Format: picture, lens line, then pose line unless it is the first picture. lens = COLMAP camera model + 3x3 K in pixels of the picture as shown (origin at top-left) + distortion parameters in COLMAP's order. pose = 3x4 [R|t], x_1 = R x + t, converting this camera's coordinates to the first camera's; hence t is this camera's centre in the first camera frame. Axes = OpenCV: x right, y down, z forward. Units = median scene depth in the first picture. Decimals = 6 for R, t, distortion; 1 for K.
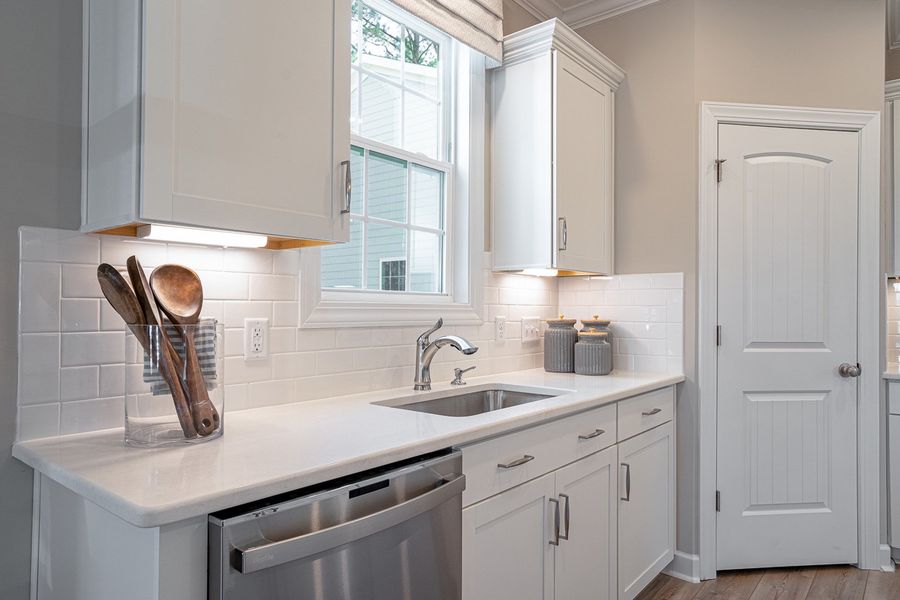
lens RADIAL K [[587.3, 0, 429.2], [0, 587.3, 298.7], [0, 0, 1]] dist [-0.027711, 0.035521]
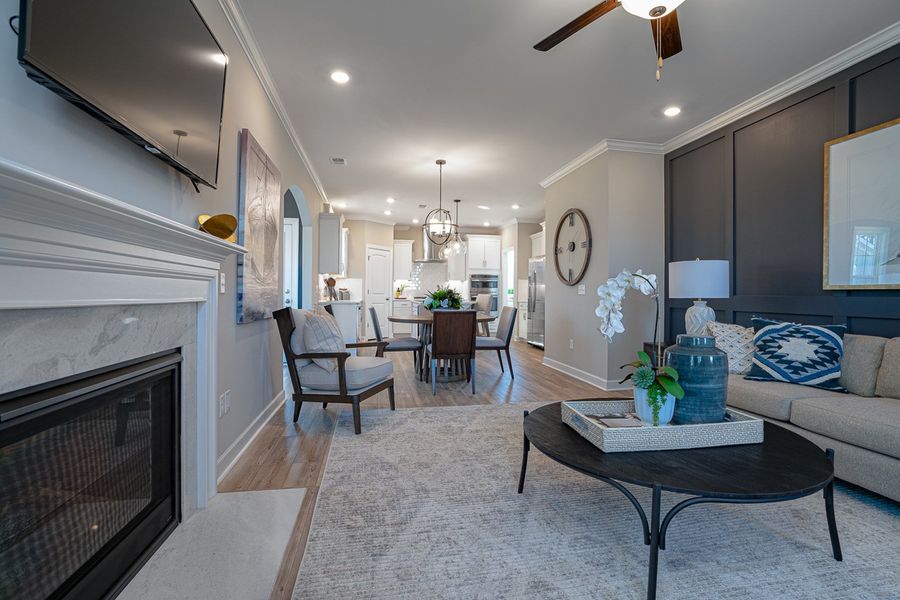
lens RADIAL K [[441.7, 0, 440.7], [0, 441.7, 295.7], [0, 0, 1]] dist [-0.001398, 0.000874]
pose [[0.655647, -0.005527, 0.755047, -1.992626], [-0.018106, 0.999571, 0.023040, -0.000730], [-0.754850, -0.028777, 0.655266, -1.974048]]
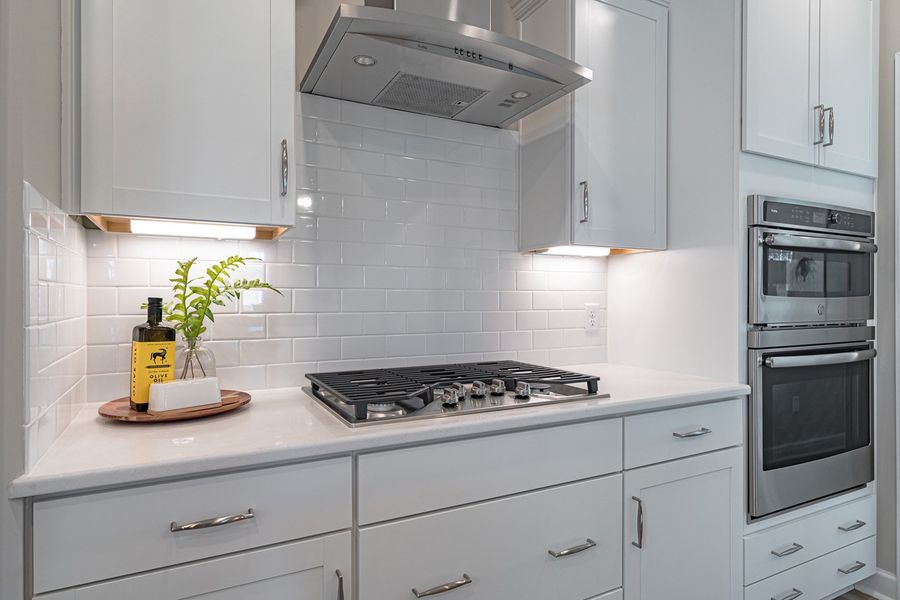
lens RADIAL K [[441.7, 0, 440.7], [0, 441.7, 295.7], [0, 0, 1]] dist [-0.001398, 0.000874]
pose [[0.394280, -0.005731, 0.918973, 0.752805], [-0.017037, 0.999763, 0.013545, 0.014622], [-0.918832, -0.020997, 0.394089, 0.783360]]
